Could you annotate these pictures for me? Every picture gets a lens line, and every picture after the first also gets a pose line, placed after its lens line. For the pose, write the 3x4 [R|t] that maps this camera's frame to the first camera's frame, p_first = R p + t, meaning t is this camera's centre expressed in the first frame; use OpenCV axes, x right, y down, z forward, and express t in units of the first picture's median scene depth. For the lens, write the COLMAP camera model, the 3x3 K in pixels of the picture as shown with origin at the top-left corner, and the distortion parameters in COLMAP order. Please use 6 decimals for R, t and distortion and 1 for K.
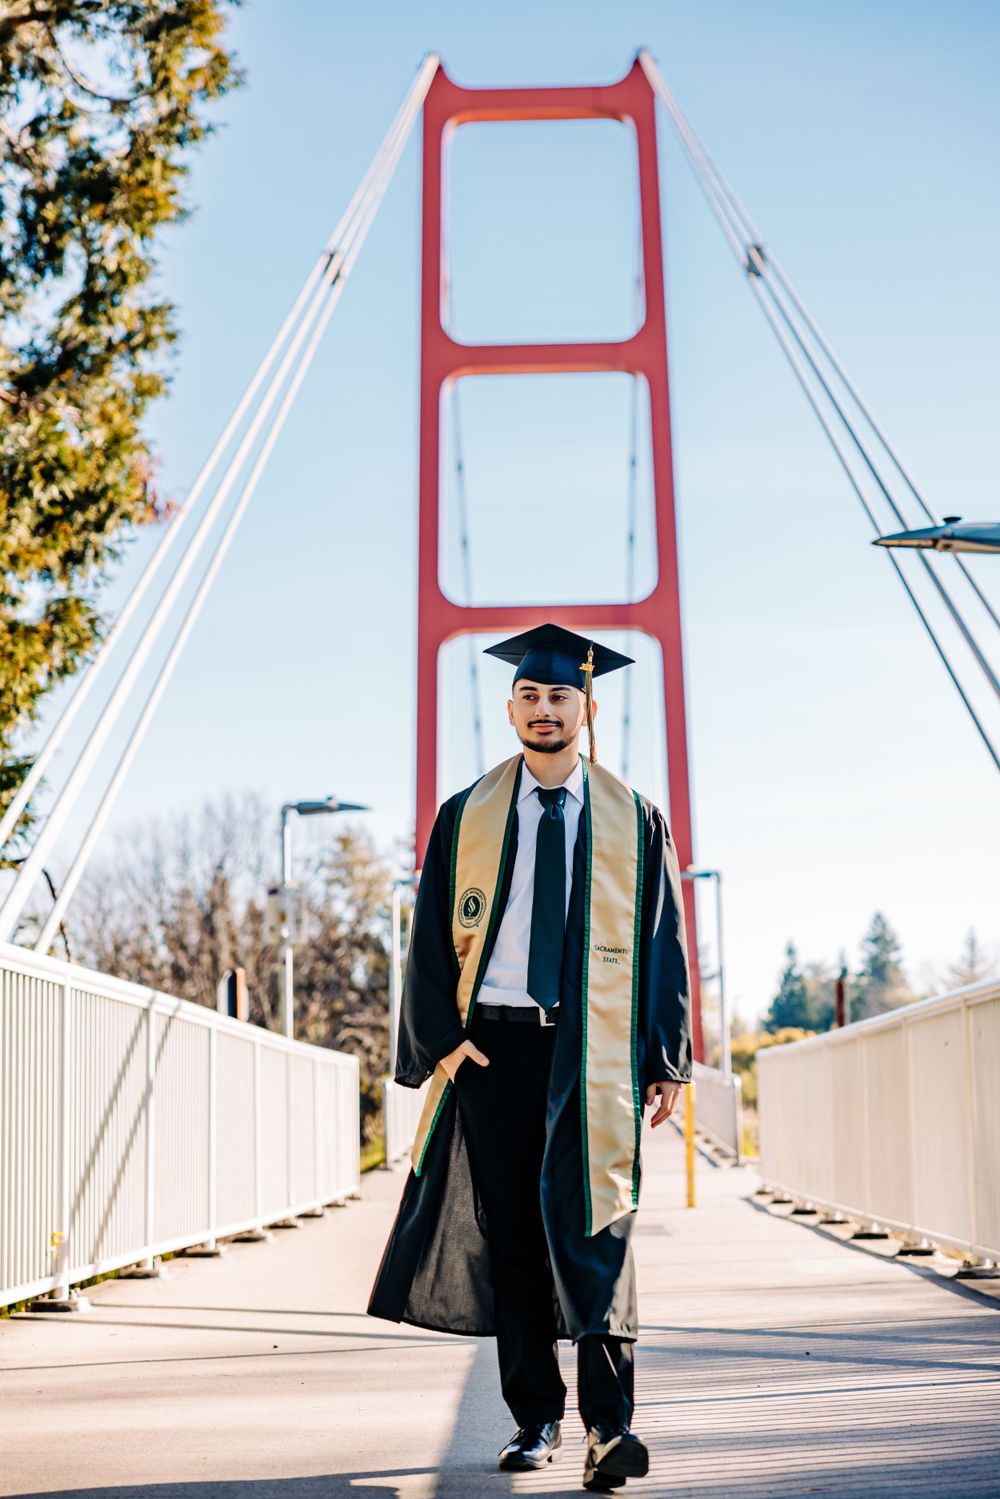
lens RADIAL K [[2922.2, 0, 500.0], [0, 2922.2, 749.5], [0, 0, 1]] dist [-0.925880, 14.418286]
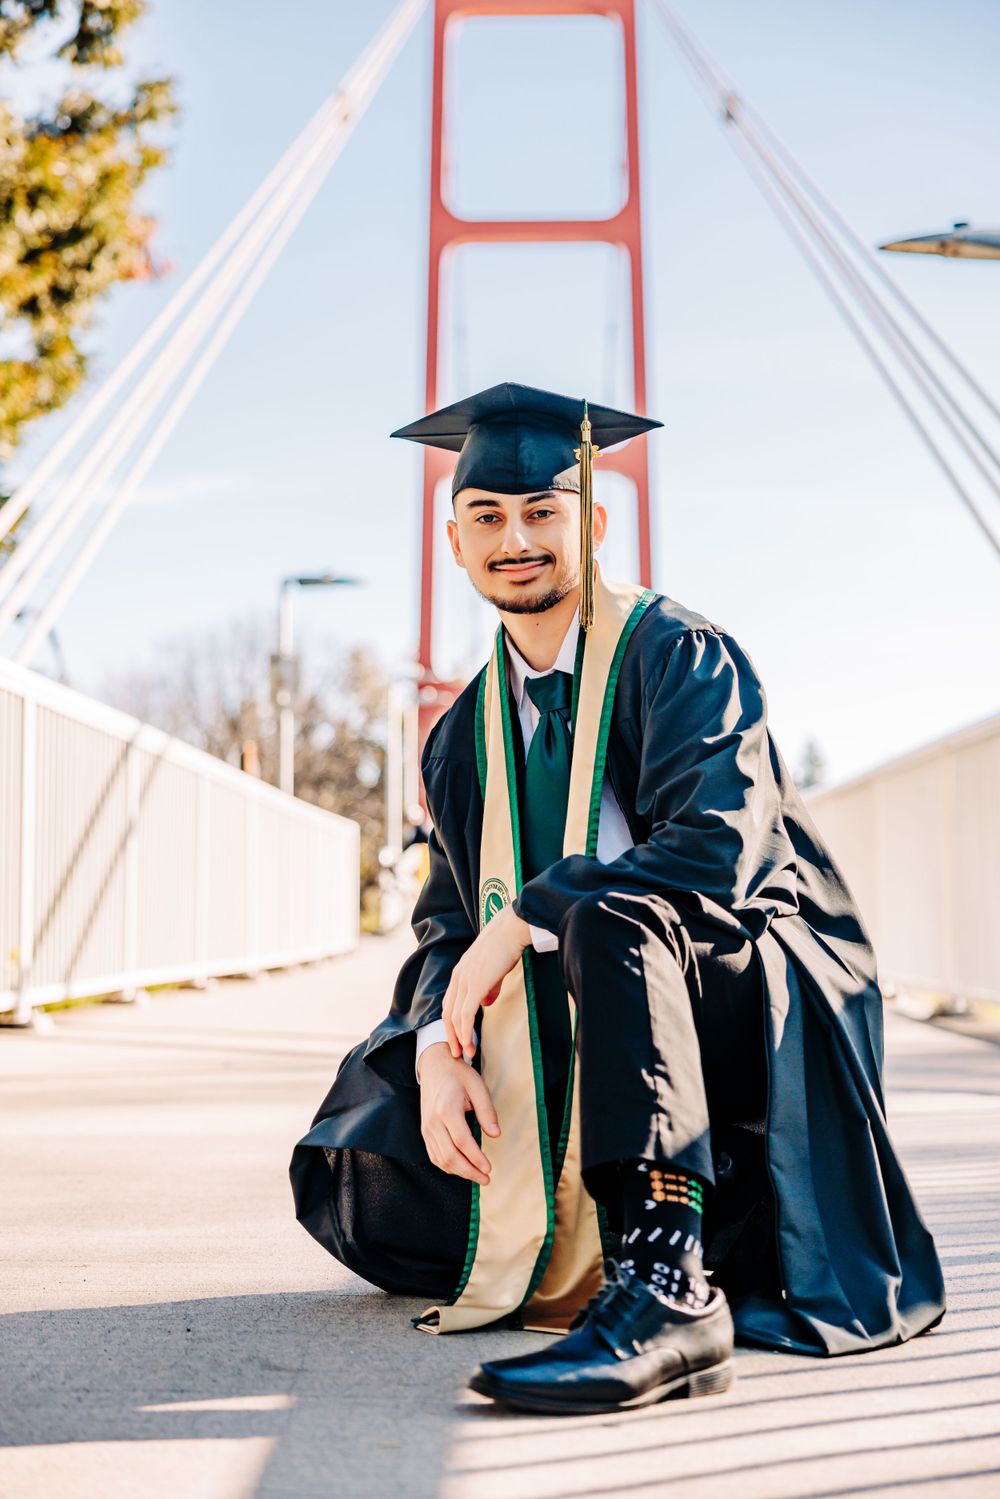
lens RADIAL K [[2452.1, 0, 500.0], [0, 2452.1, 749.5], [0, 0, 1]] dist [0.001041, -0.045945]
pose [[0.999843, 0.017093, 0.004682, 0.002234], [-0.017357, 0.997822, 0.063637, 0.029229], [-0.003584, -0.063708, 0.997962, 0.119307]]
